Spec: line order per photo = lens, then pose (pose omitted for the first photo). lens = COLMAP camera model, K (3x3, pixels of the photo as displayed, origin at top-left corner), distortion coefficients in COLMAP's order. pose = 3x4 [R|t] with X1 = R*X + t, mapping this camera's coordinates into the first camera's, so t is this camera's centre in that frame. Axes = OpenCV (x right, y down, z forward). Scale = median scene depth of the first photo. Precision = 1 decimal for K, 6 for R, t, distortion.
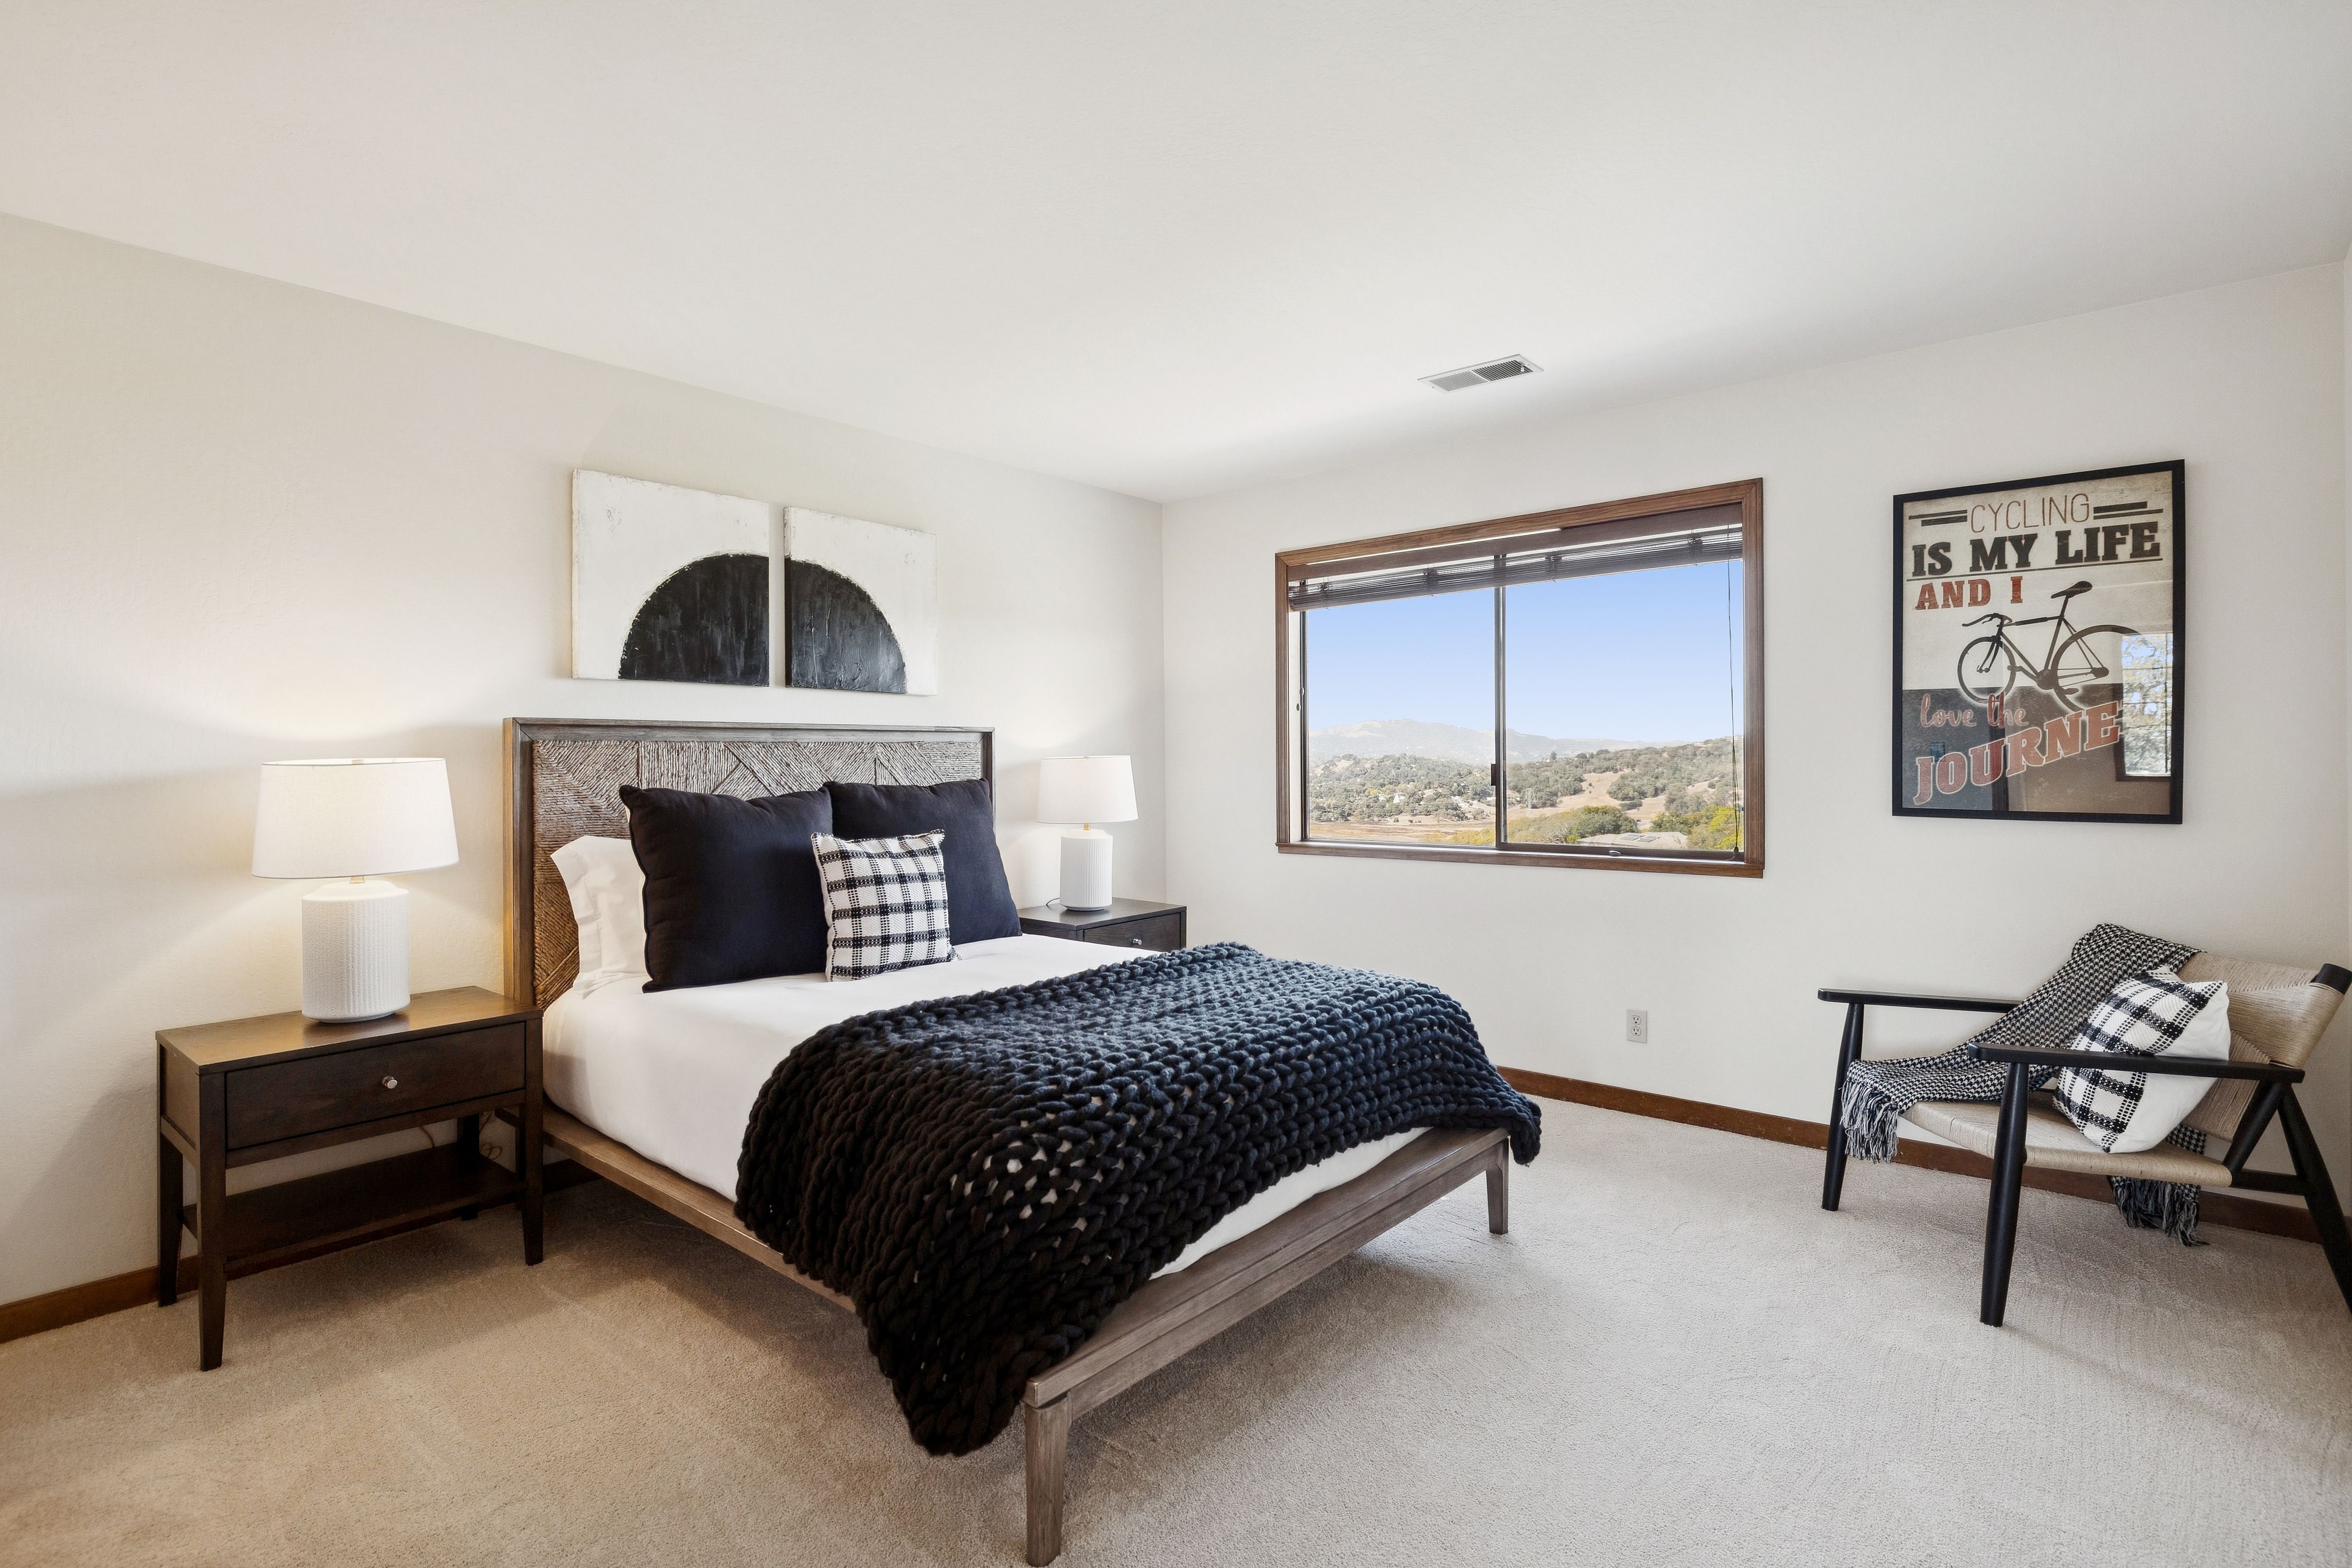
lens RADIAL K [[1113.1, 0, 1185.7], [0, 1113.1, 778.0], [0, 0, 1]] dist [-0.000237, -0.000223]
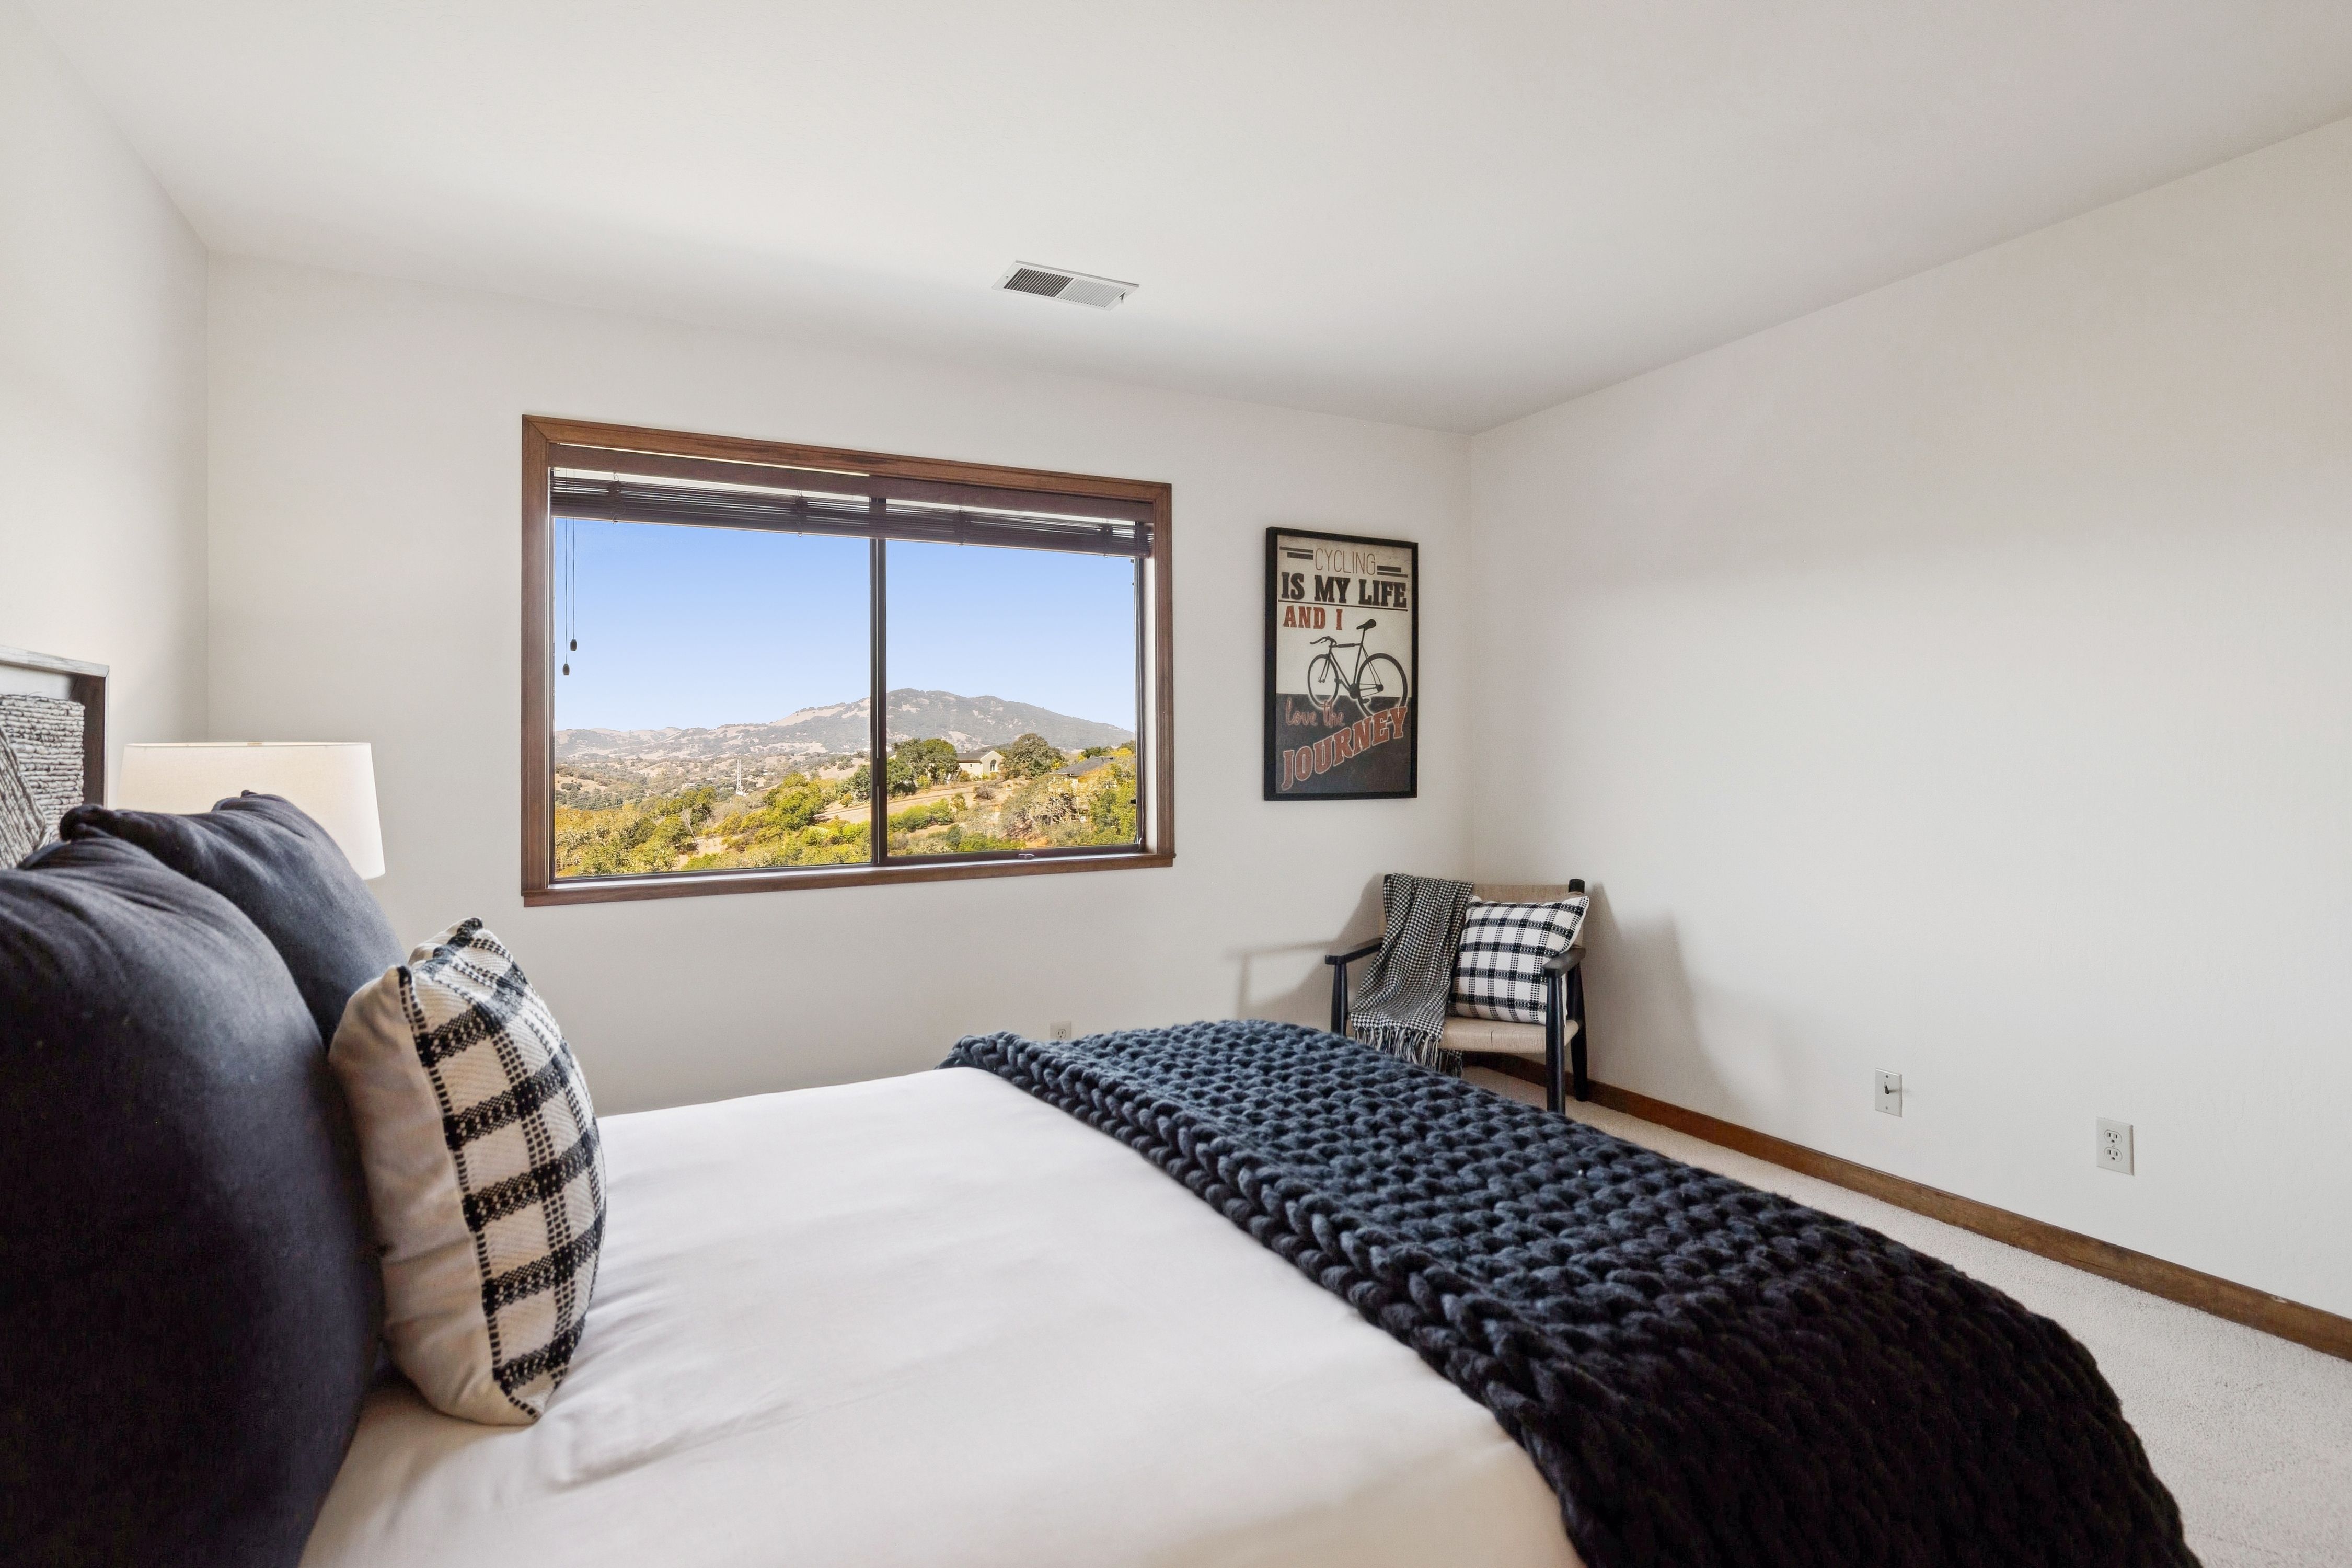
lens RADIAL K [[1113.1, 0, 1186.2], [0, 1113.1, 765.0], [0, 0, 1]] dist [-0.000237, -0.000223]
pose [[0.408727, -0.004791, 0.912644, -0.488682], [0.020497, 0.999782, -0.003931, -0.000536], [-0.912426, 0.020313, 0.408736, 0.632584]]
